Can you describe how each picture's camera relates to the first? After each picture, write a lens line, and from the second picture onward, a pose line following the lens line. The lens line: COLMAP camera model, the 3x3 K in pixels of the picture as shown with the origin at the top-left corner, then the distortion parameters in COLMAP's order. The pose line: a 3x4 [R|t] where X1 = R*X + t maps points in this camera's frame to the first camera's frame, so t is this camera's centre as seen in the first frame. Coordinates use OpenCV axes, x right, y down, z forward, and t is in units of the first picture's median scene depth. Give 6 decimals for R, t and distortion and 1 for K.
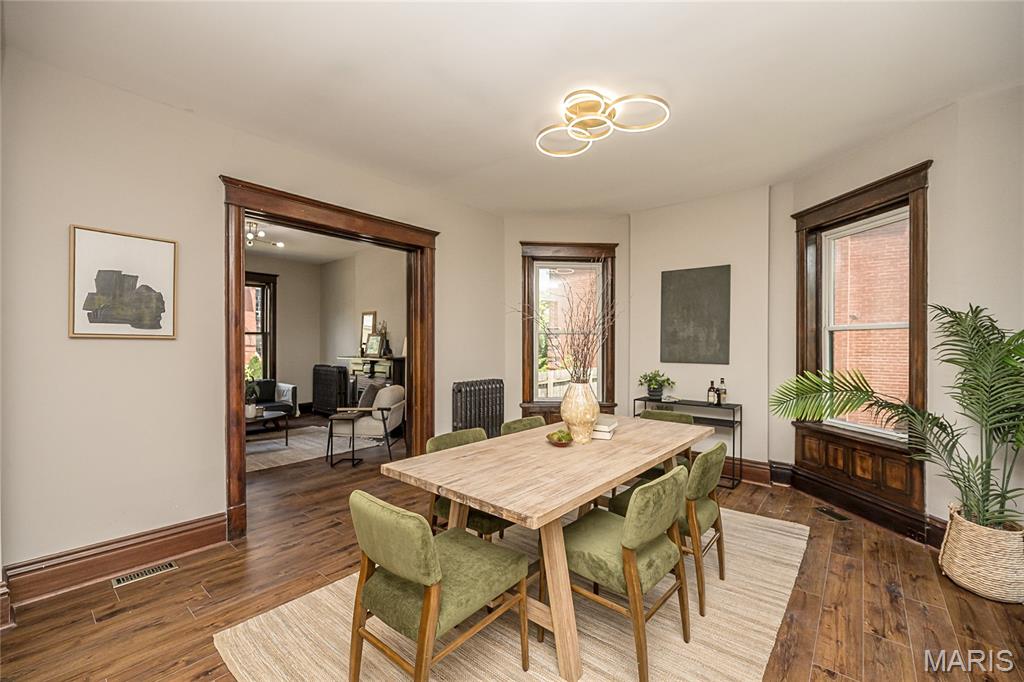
lens RADIAL K [[420.8, 0, 506.1], [0, 420.8, 339.5], [0, 0, 1]] dist [-0.000554, -0.000120]
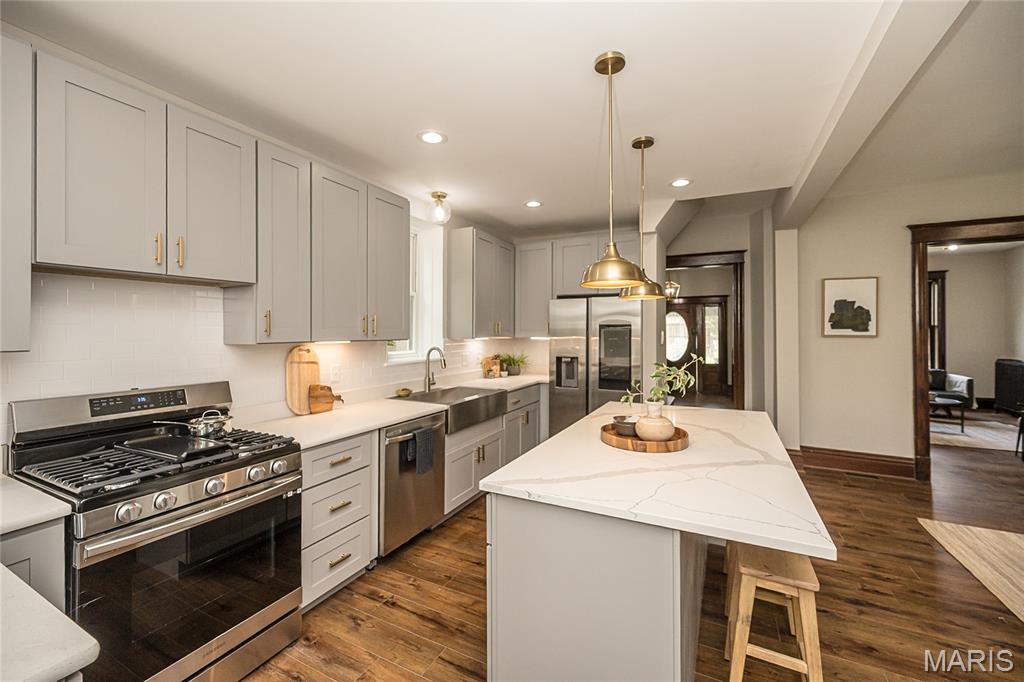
lens RADIAL K [[382.8, 0, 554.5], [0, 382.8, 331.3], [0, 0, 1]] dist [-0.001345, -0.000173]
pose [[0.281644, -0.005613, -0.959503, 0.150012], [0.013763, 0.999904, -0.001809, -0.022071], [0.959420, -0.012696, 0.281694, -0.334615]]
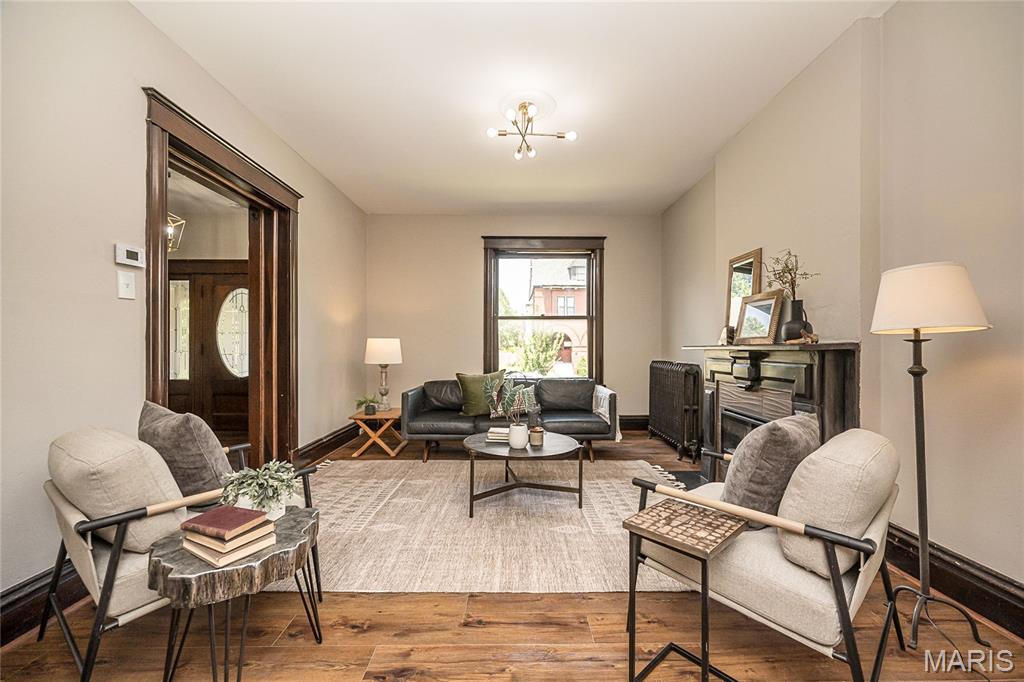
lens RADIAL K [[375.6, 0, 532.8], [0, 375.6, 344.7], [0, 0, 1]] dist [-0.000169, -0.000019]
pose [[0.695789, -0.001422, -0.718245, -0.258440], [0.004608, 0.999986, 0.002485, 0.053156], [0.718232, -0.005039, 0.695786, 0.730823]]
